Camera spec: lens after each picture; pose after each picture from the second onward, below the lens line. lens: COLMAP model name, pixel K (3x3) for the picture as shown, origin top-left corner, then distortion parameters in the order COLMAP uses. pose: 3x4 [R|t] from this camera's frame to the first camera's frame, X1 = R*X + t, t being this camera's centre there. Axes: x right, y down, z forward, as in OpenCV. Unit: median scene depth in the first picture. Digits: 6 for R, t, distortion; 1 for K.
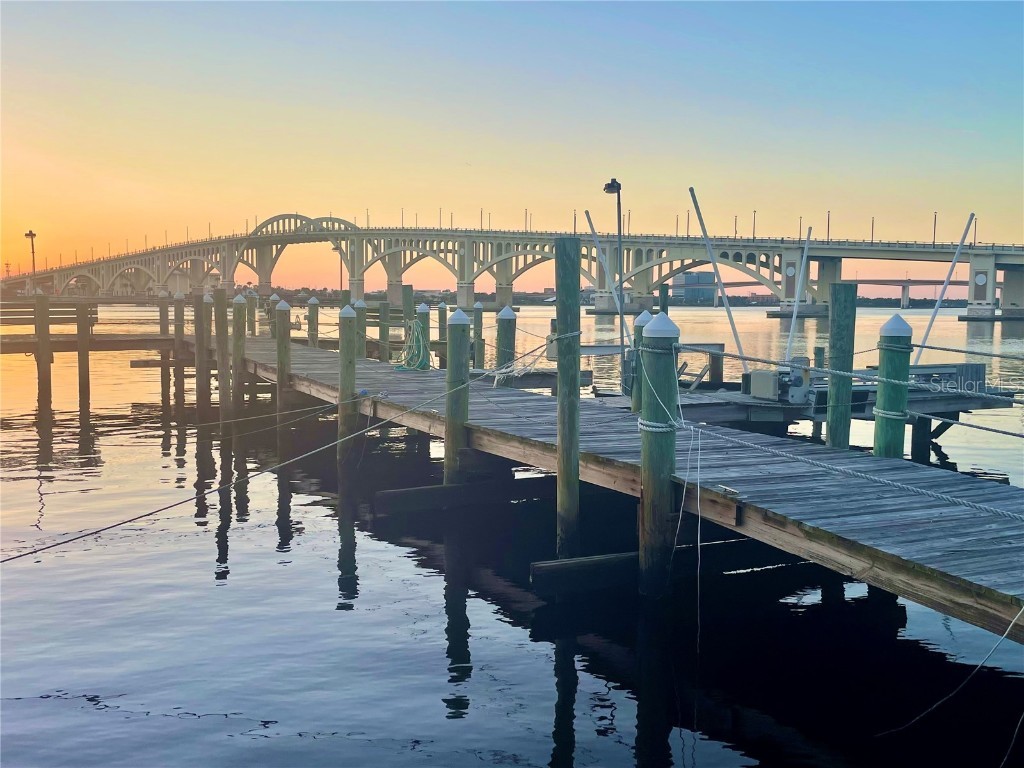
lens RADIAL K [[1058.3, 0, 515.5], [0, 1058.3, 380.3], [0, 0, 1]] dist [0.079617, 0.000000]
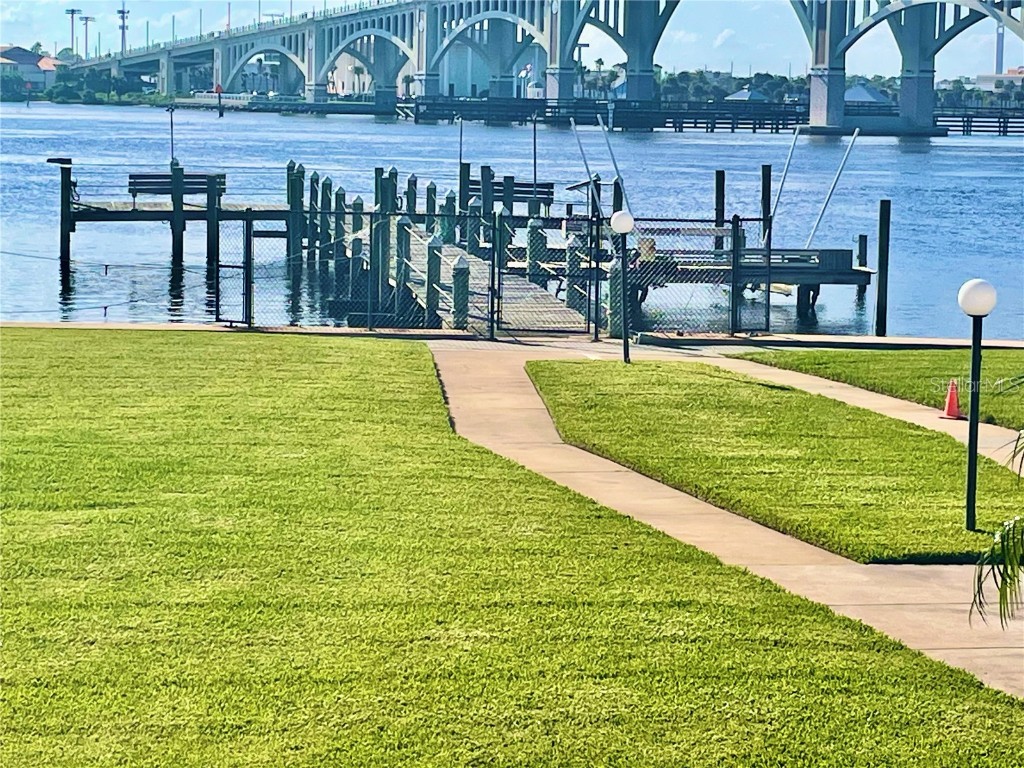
lens RADIAL K [[2617.6, 0, 520.1], [0, 2617.6, 381.3], [0, 0, 1]] dist [0.090074, 0.000000]
pose [[0.957674, 0.043664, -0.284526, 0.082715], [-0.034670, 0.998729, 0.036571, 0.003401], [0.285761, -0.025158, 0.957971, -0.183371]]
